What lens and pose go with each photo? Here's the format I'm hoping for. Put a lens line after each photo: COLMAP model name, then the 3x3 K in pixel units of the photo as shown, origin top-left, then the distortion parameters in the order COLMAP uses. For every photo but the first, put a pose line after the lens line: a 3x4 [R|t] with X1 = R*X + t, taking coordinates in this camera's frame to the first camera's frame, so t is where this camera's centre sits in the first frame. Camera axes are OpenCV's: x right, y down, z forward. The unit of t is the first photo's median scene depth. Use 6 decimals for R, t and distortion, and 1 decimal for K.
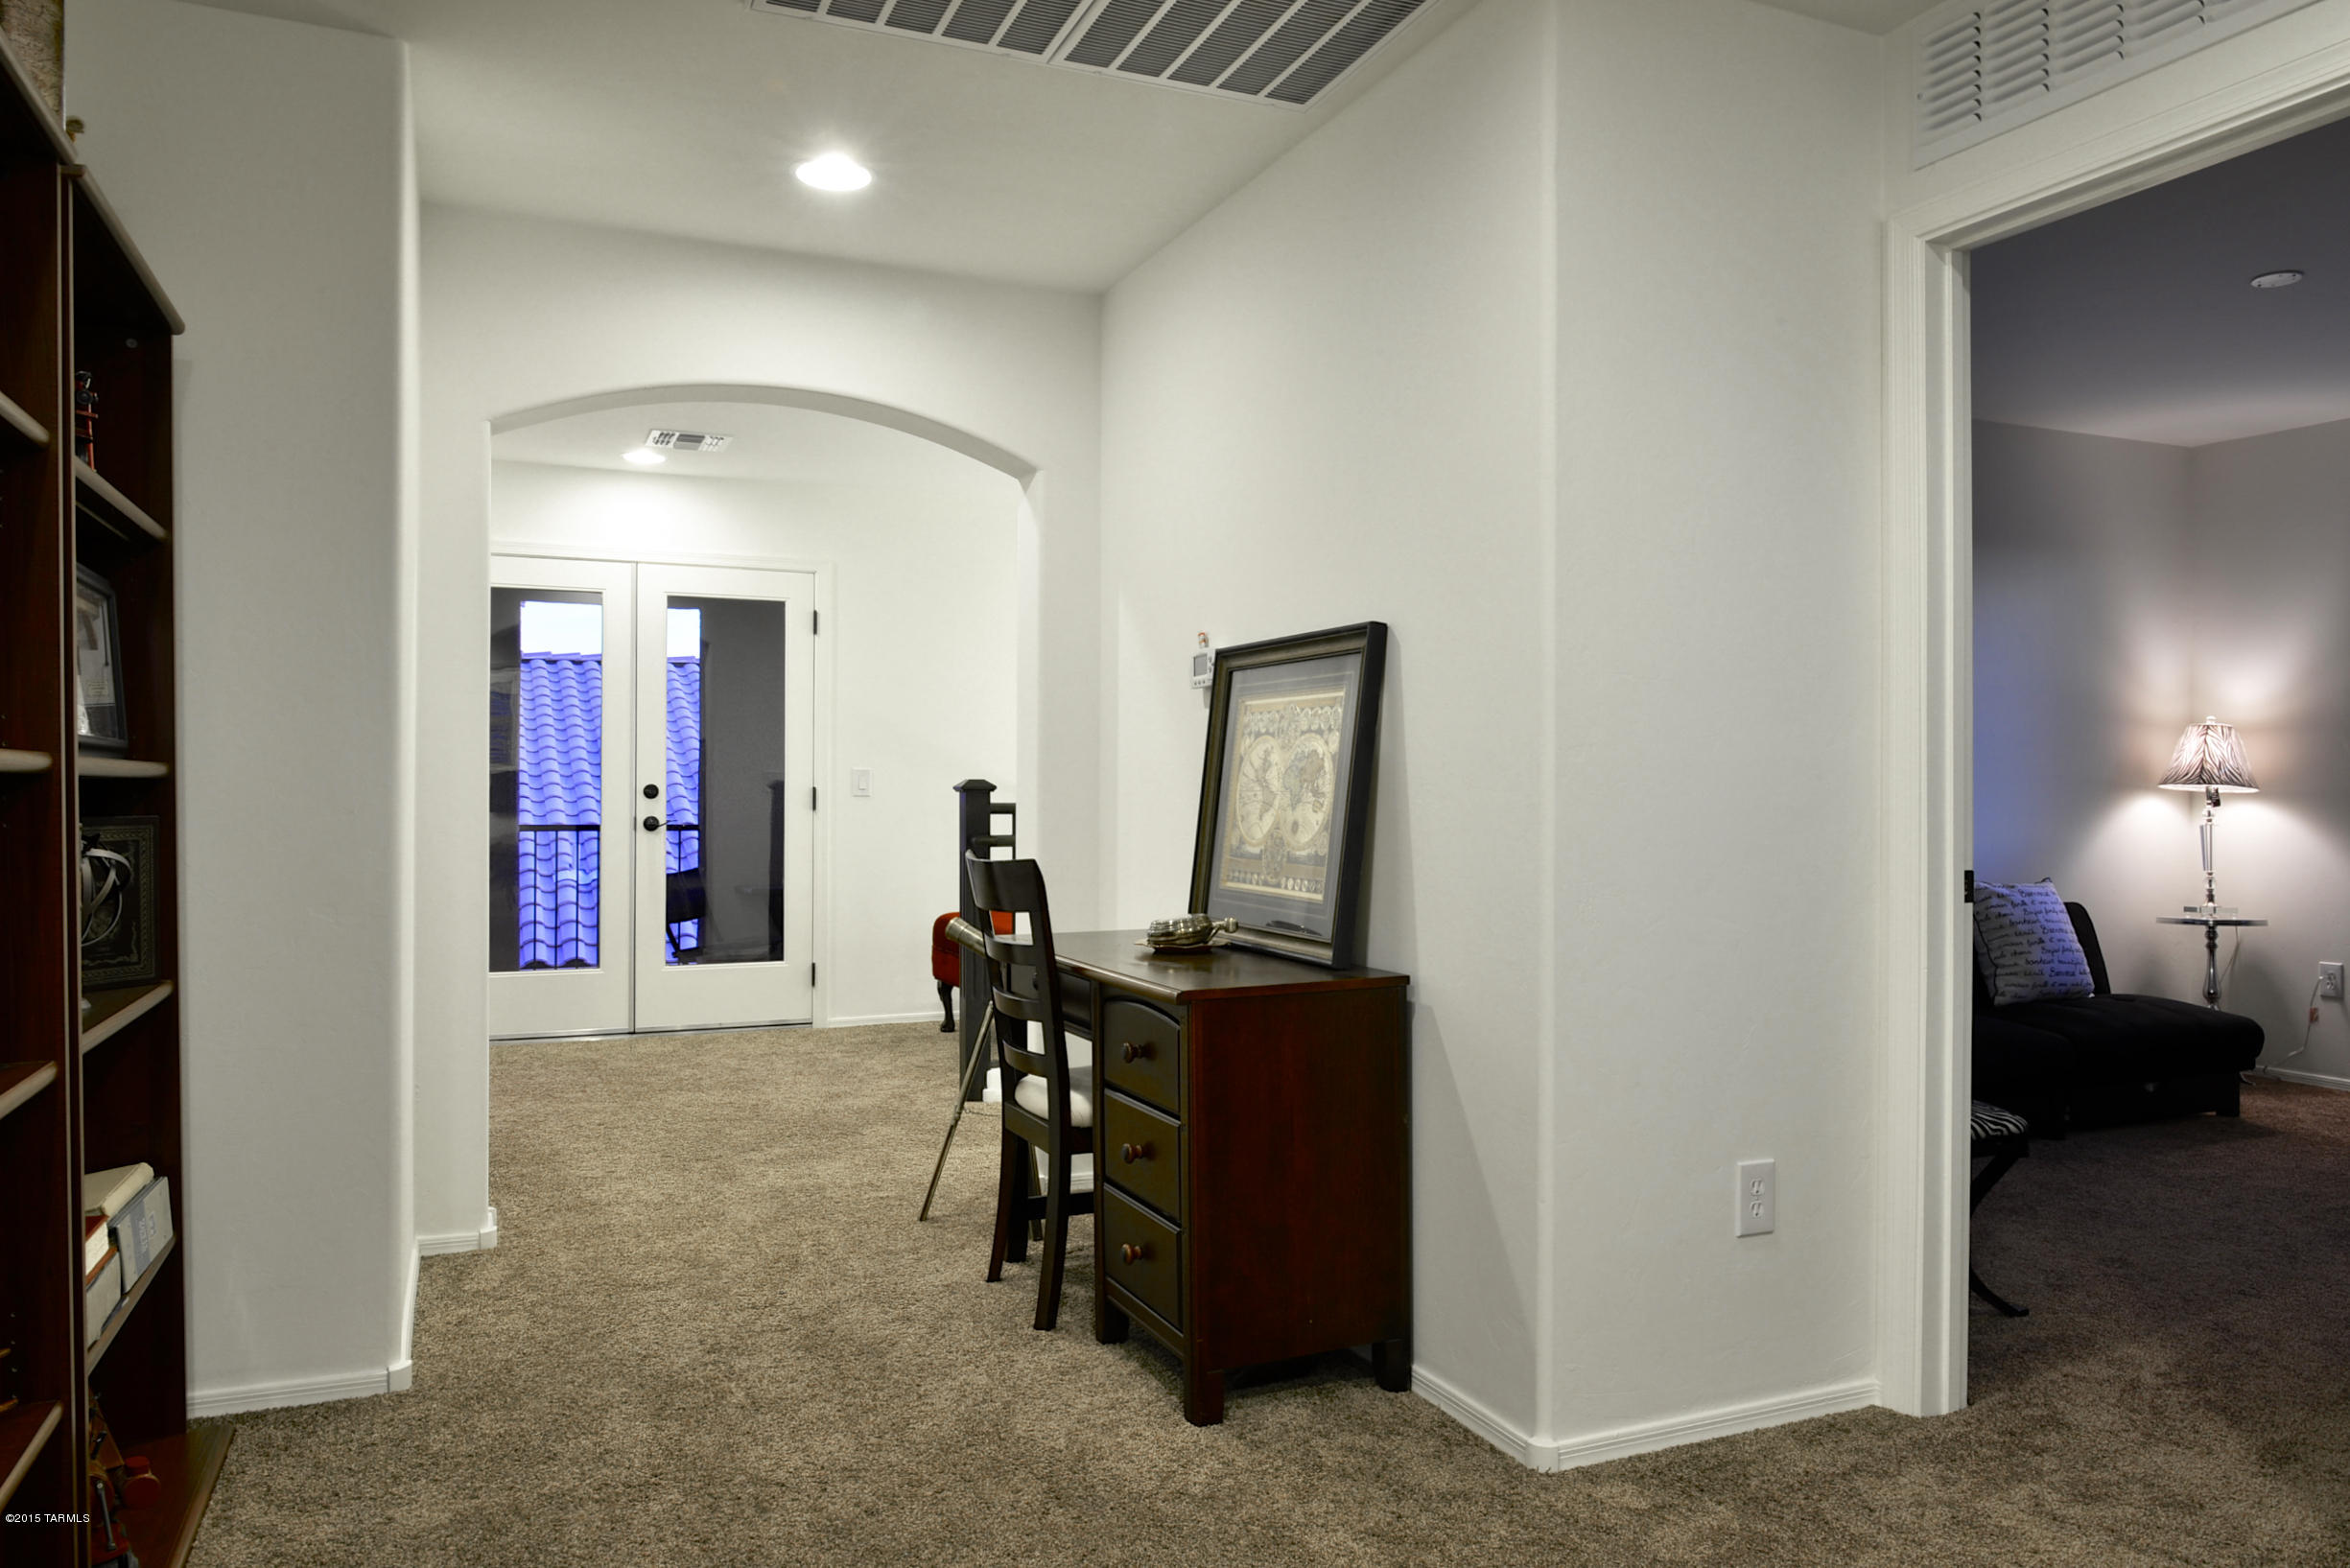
lens RADIAL K [[1595.3, 0, 1175.8], [0, 1595.3, 776.0], [0, 0, 1]] dist [-0.012970, -0.025997]
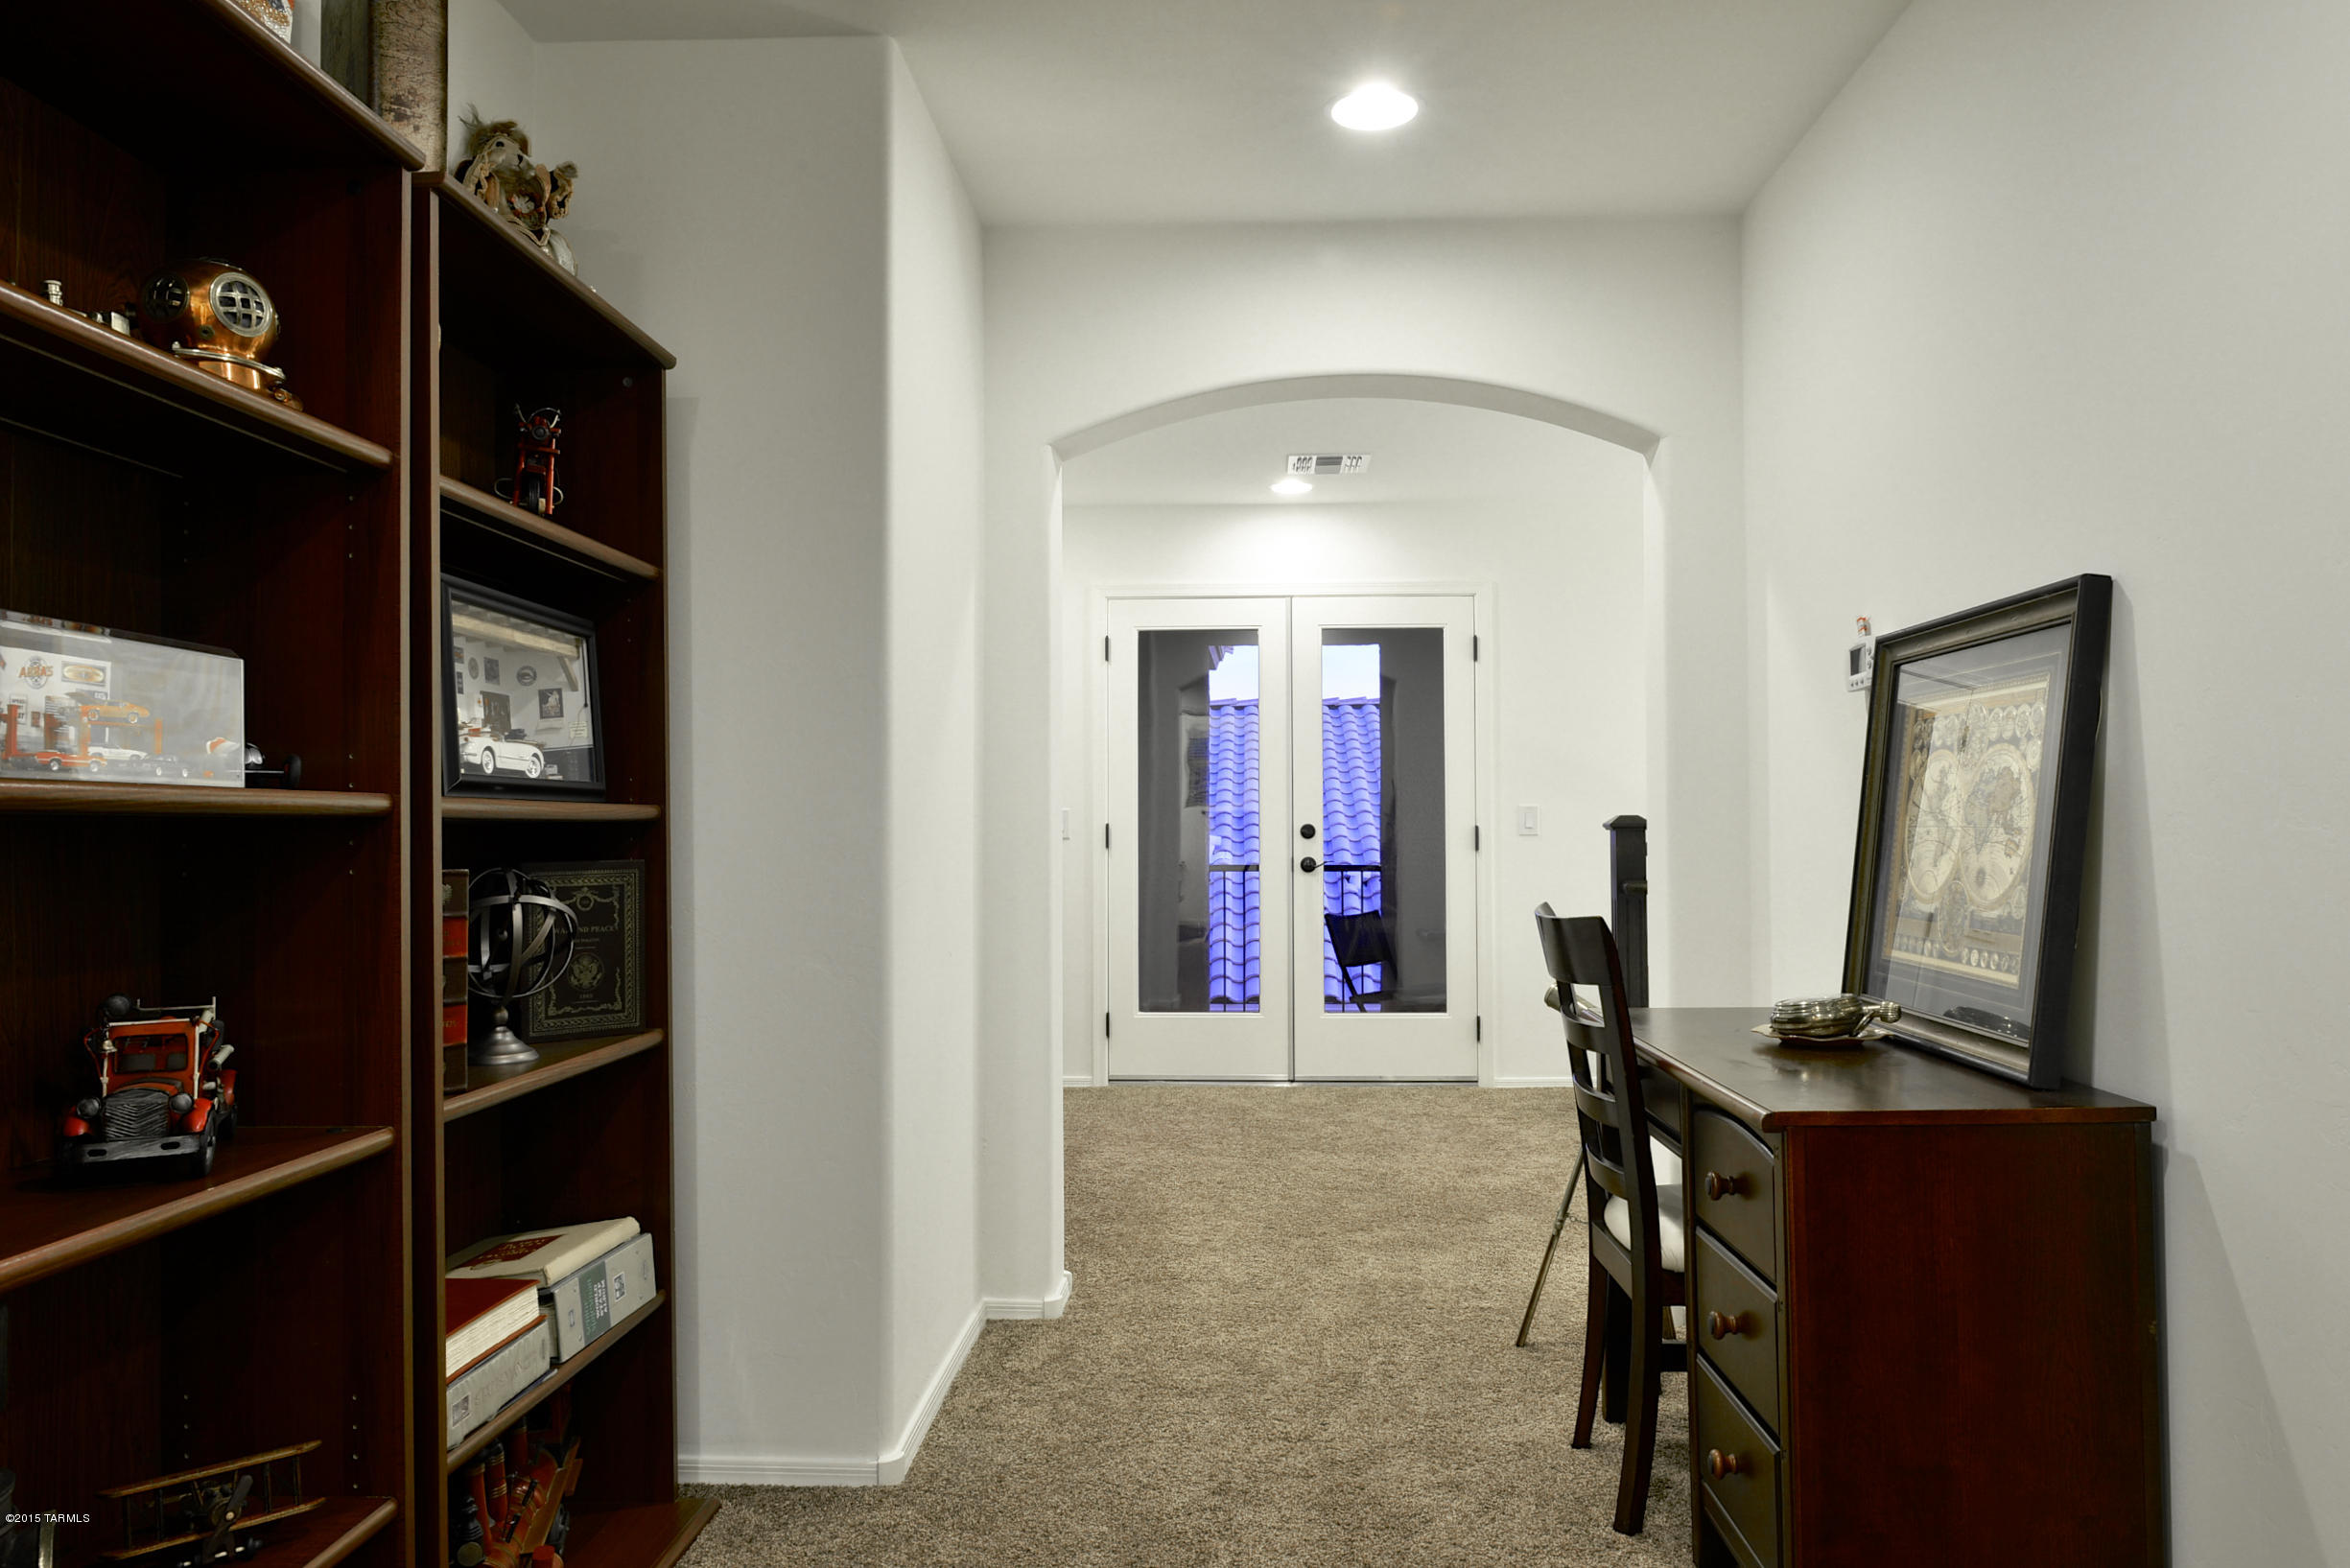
lens RADIAL K [[1595.3, 0, 1175.8], [0, 1595.3, 776.0], [0, 0, 1]] dist [-0.012970, -0.025997]
pose [[0.894864, -0.020735, -0.445858, 0.065227], [0.009894, 0.999596, -0.026629, 0.002270], [0.446230, 0.019419, 0.894708, 0.197877]]
